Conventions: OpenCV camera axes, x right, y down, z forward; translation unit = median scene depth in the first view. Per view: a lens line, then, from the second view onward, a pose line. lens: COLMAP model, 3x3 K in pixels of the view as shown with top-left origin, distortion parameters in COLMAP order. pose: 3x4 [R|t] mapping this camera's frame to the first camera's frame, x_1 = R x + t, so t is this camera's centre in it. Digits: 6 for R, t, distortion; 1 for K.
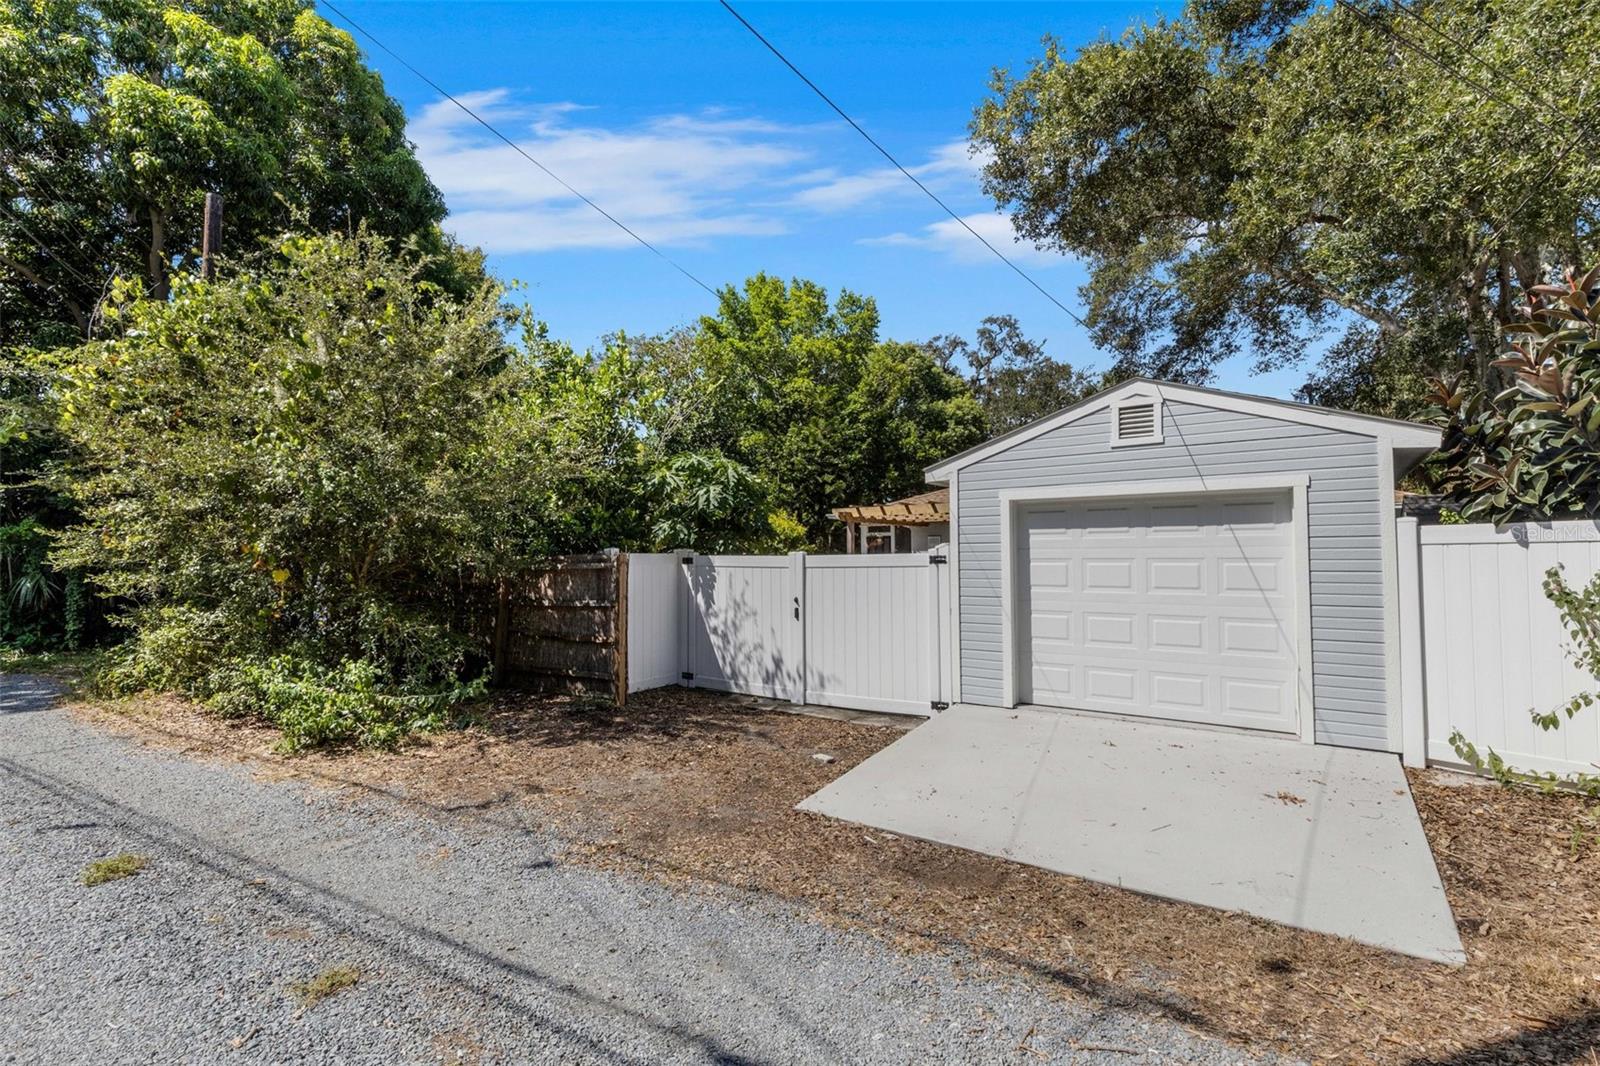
lens RADIAL K [[755.7, 0, 800.0], [0, 755.7, 533.0], [0, 0, 1]] dist [0.007581, -0.000246]
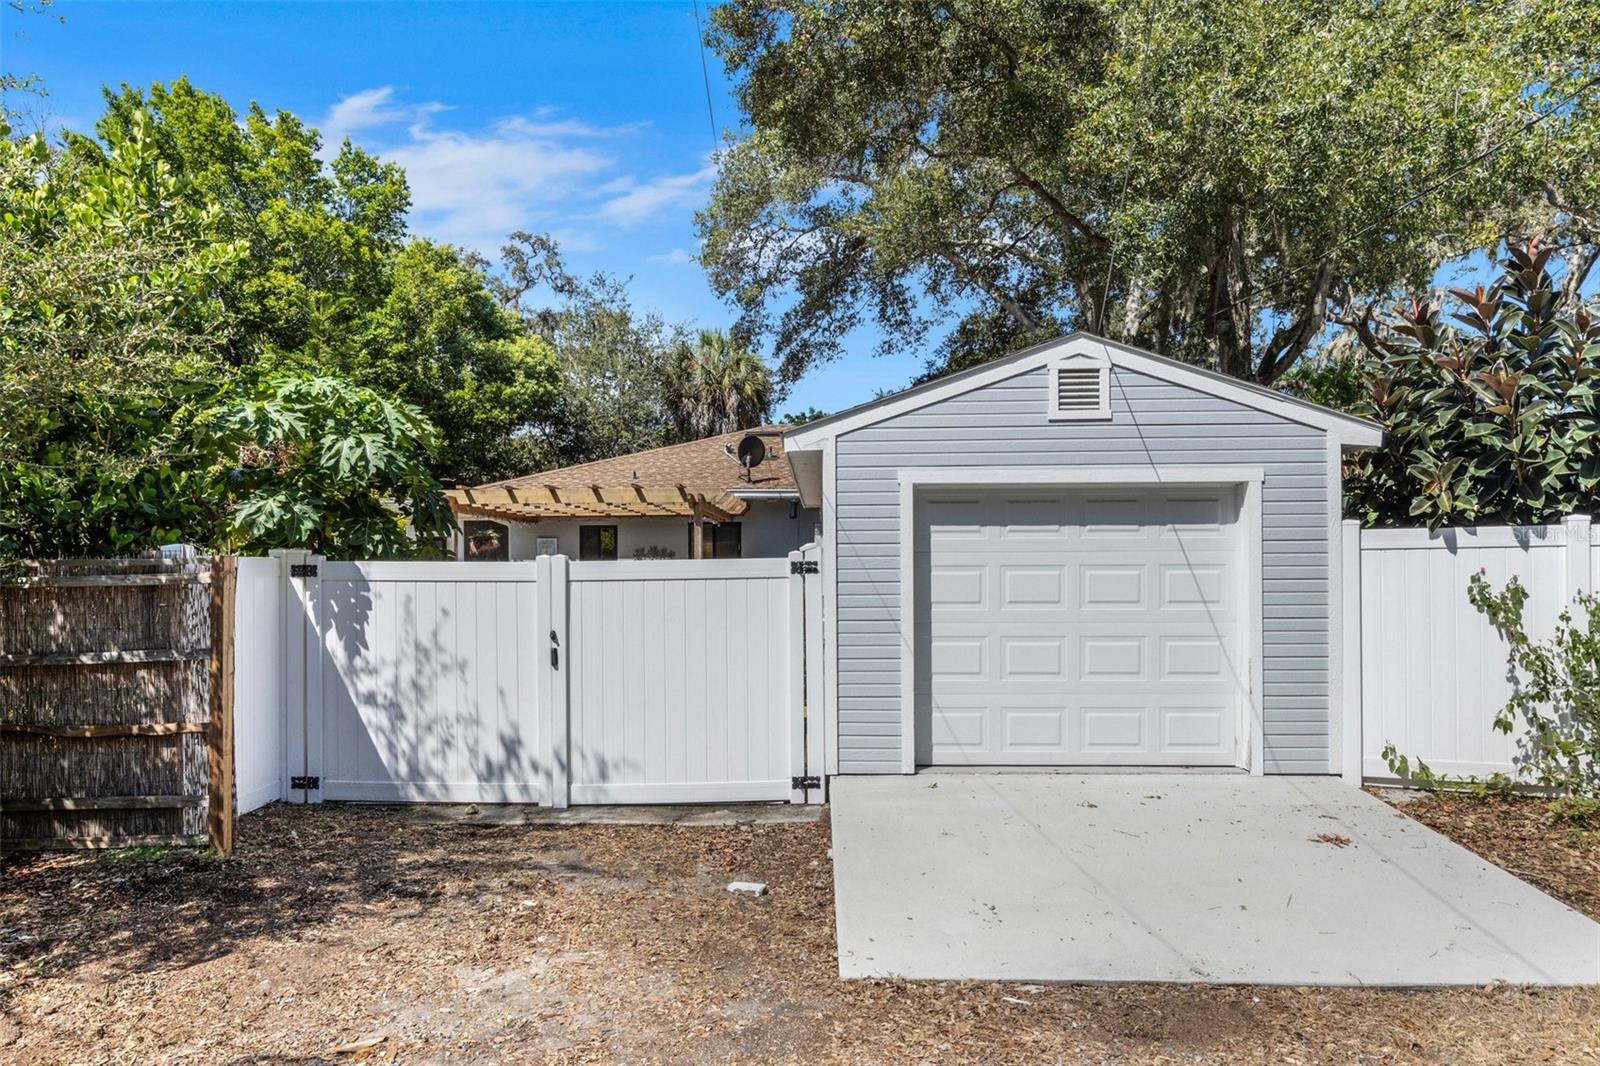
lens RADIAL K [[1027.7, 0, 798.4], [0, 1027.7, 568.4], [0, 0, 1]] dist [0.002703, 0.003157]
pose [[0.829979, 0.001459, 0.557792, -0.325429], [-0.016938, 0.999601, 0.022589, 0.015134], [-0.557537, -0.028196, 0.829673, 0.236855]]
